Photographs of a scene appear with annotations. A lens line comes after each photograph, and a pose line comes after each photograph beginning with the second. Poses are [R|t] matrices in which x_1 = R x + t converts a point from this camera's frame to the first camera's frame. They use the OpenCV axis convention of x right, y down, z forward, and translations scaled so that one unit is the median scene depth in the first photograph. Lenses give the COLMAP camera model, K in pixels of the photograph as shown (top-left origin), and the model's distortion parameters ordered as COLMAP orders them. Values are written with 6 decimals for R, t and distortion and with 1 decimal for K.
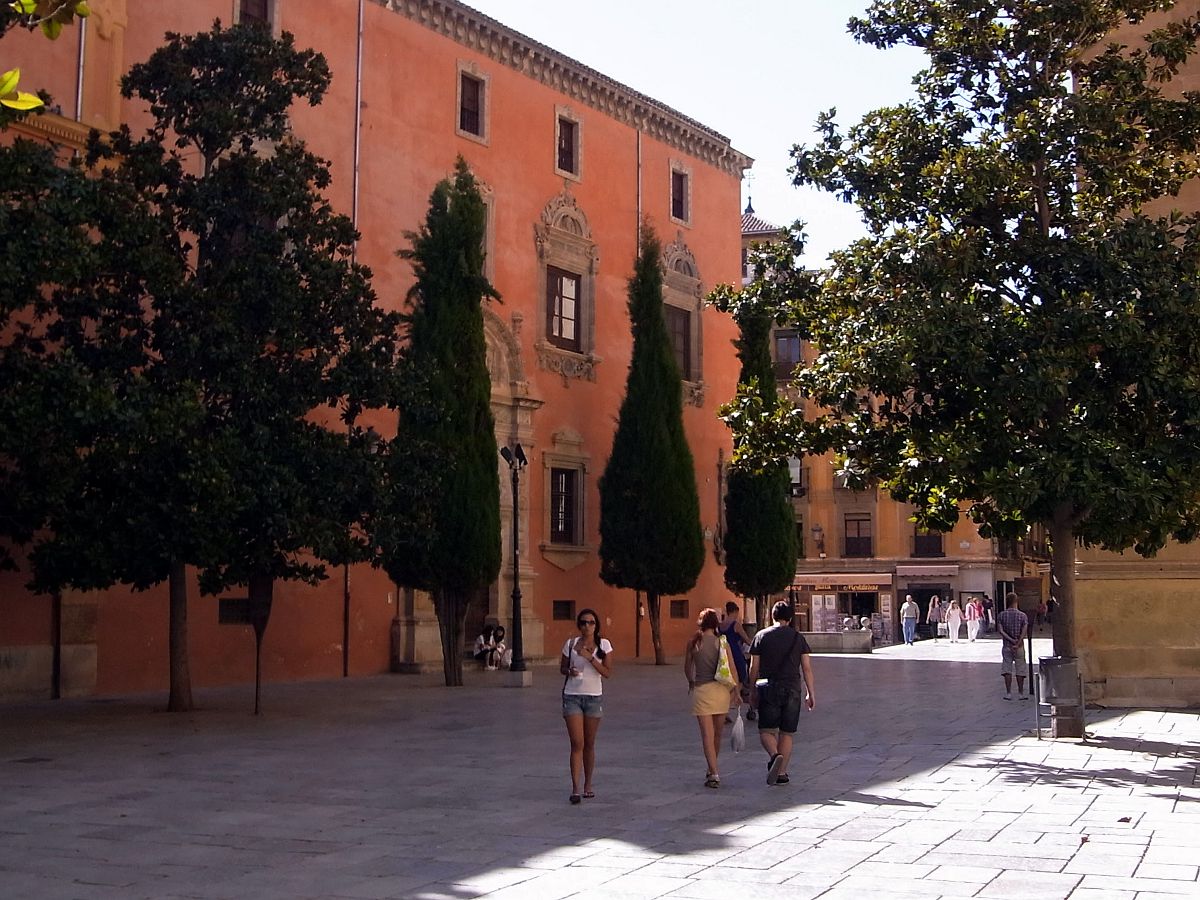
lens RADIAL K [[1524.8, 0, 600.0], [0, 1524.8, 450.0], [0, 0, 1]] dist [0.011011, 0.035269]
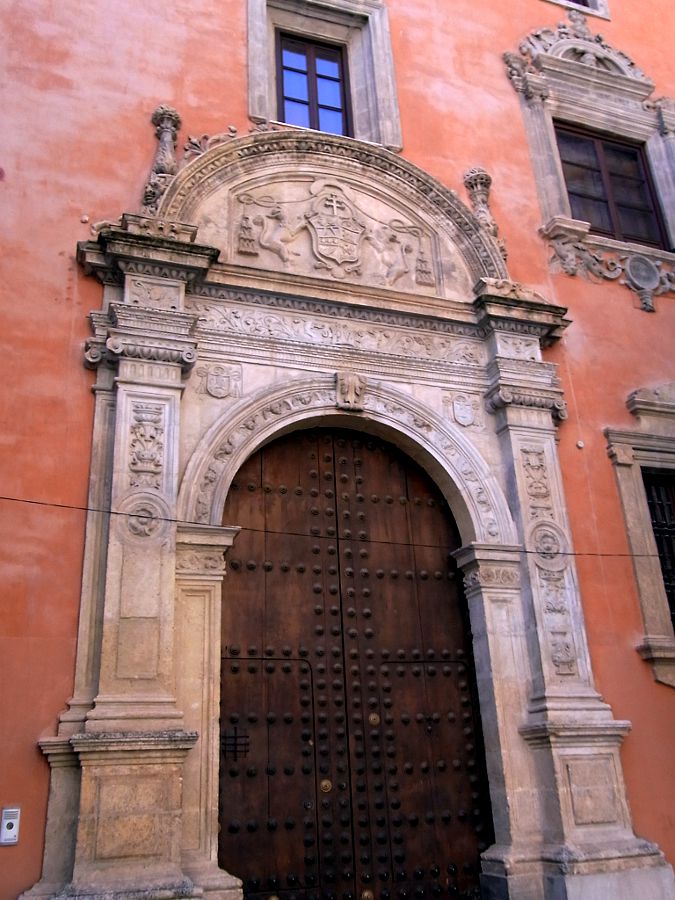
lens RADIAL K [[827.0, 0, 337.5], [0, 827.0, 450.0], [0, 0, 1]] dist [-0.153743, 0.293409]
pose [[0.796223, -0.282141, -0.535187, 0.025138], [0.108376, 0.936809, -0.332632, 0.075858], [0.595217, 0.206848, 0.776486, 0.780007]]
